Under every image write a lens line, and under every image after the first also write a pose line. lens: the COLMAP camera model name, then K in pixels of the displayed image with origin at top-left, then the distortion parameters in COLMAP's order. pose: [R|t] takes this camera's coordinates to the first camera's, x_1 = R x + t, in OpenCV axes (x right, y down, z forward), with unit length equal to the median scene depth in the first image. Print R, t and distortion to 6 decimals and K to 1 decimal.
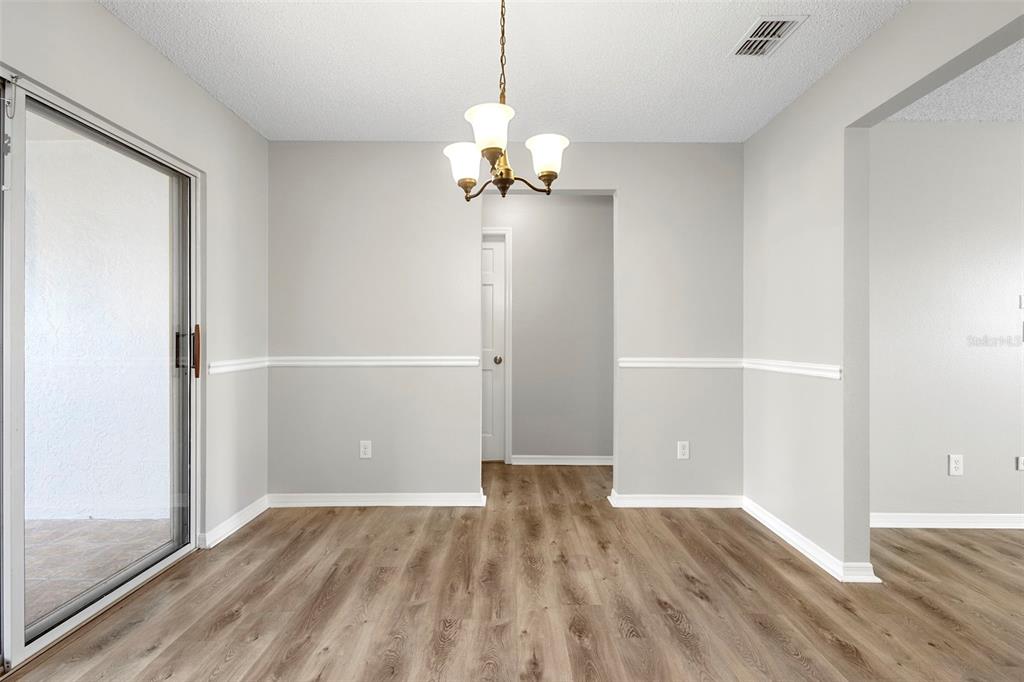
lens RADIAL K [[475.2, 0, 512.0], [0, 475.2, 341.0], [0, 0, 1]] dist [0.021114, -0.000088]
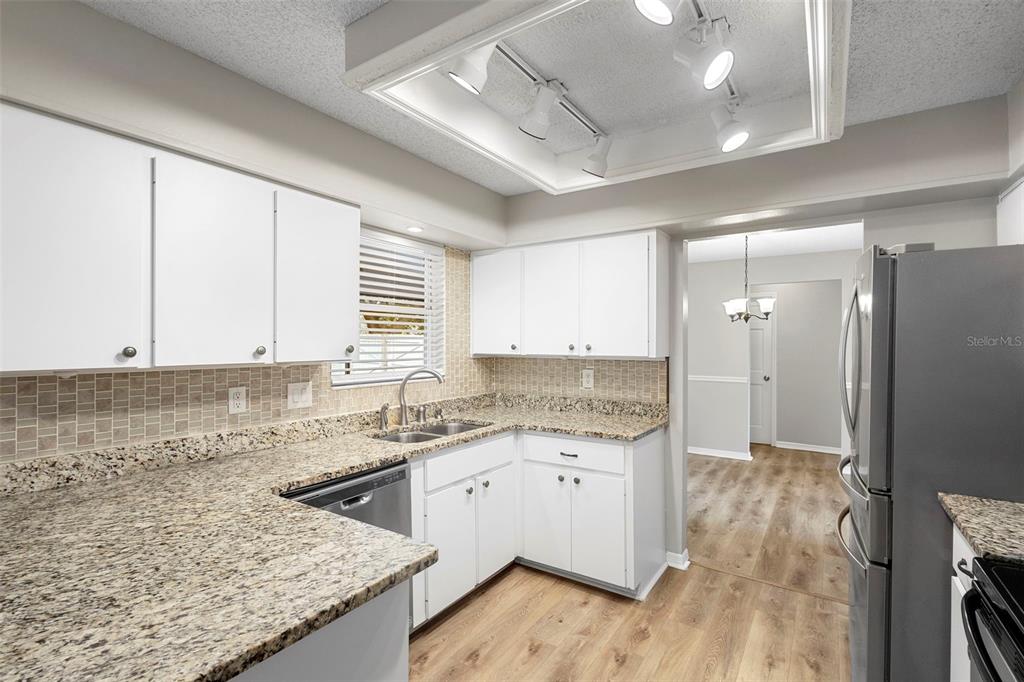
lens RADIAL K [[470.9, 0, 512.0], [0, 470.9, 341.0], [0, 0, 1]] dist [0.011394, -0.004755]
pose [[0.829299, -0.001860, -0.558803, 0.585451], [-0.001402, 0.999984, -0.005408, -0.295129], [0.558804, 0.005268, 0.829283, -3.015284]]
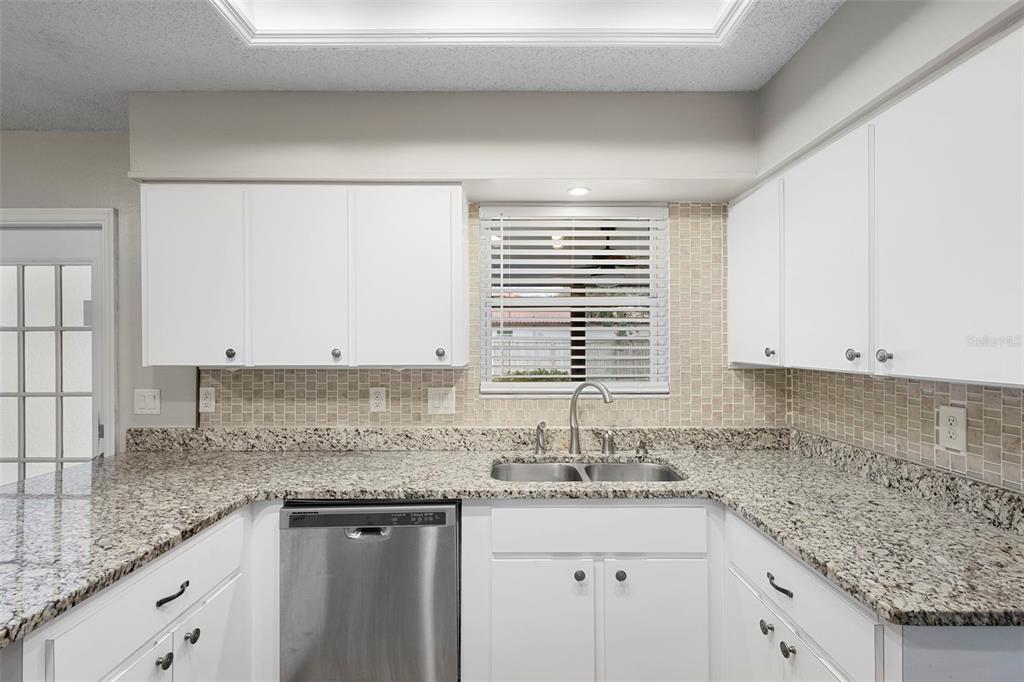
lens RADIAL K [[470.9, 0, 512.0], [0, 470.9, 341.0], [0, 0, 1]] dist [0.011394, -0.004755]
pose [[0.000906, -0.006361, -0.999979, 0.613851], [0.000119, 0.999980, -0.006361, -0.302578], [1.000000, -0.000113, 0.000907, -1.365887]]
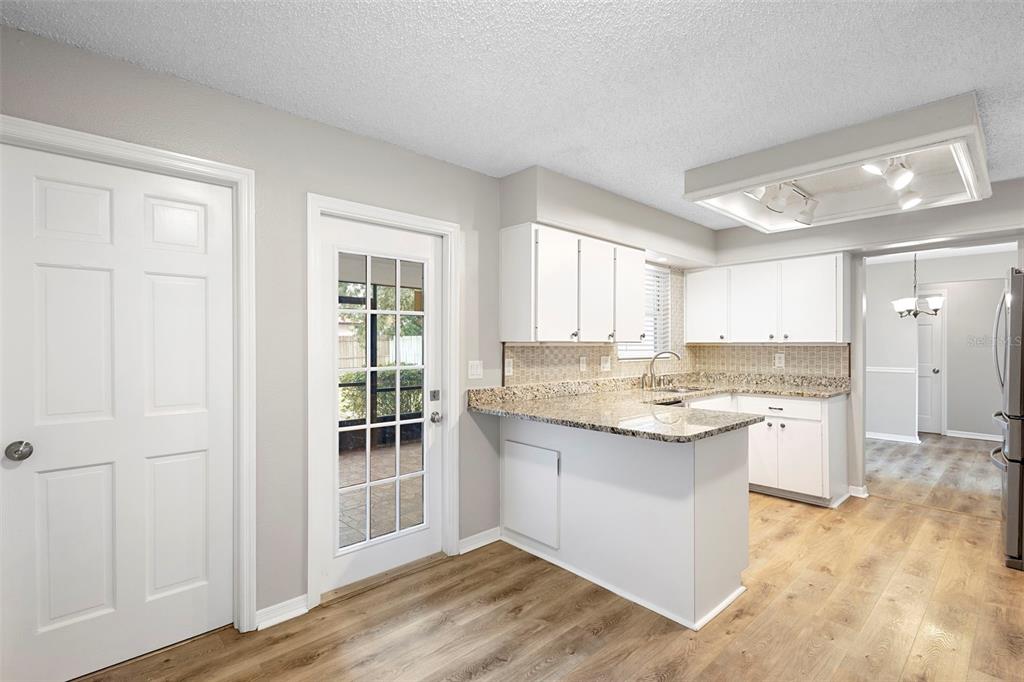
lens RADIAL K [[473.9, 0, 511.3], [0, 473.9, 343.0], [0, 0, 1]] dist [0.012710, -0.004619]
pose [[0.677459, -0.003122, -0.735554, 0.777689], [-0.000856, 0.999987, -0.005033, -0.192202], [0.735560, 0.004040, 0.677448, -4.876931]]
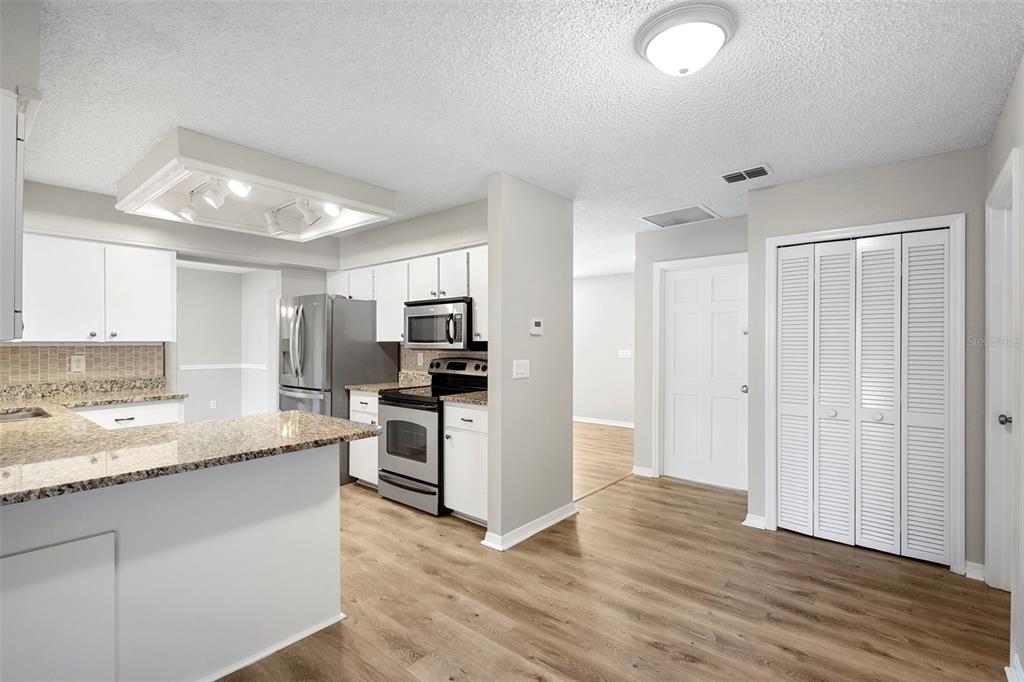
lens RADIAL K [[470.9, 0, 512.0], [0, 470.9, 341.0], [0, 0, 1]] dist [0.011394, -0.004755]
pose [[0.645193, -0.001184, 0.764019, -1.388292], [0.005447, 0.999981, -0.003050, -0.198595], [-0.764000, 0.006129, 0.645187, -4.851185]]
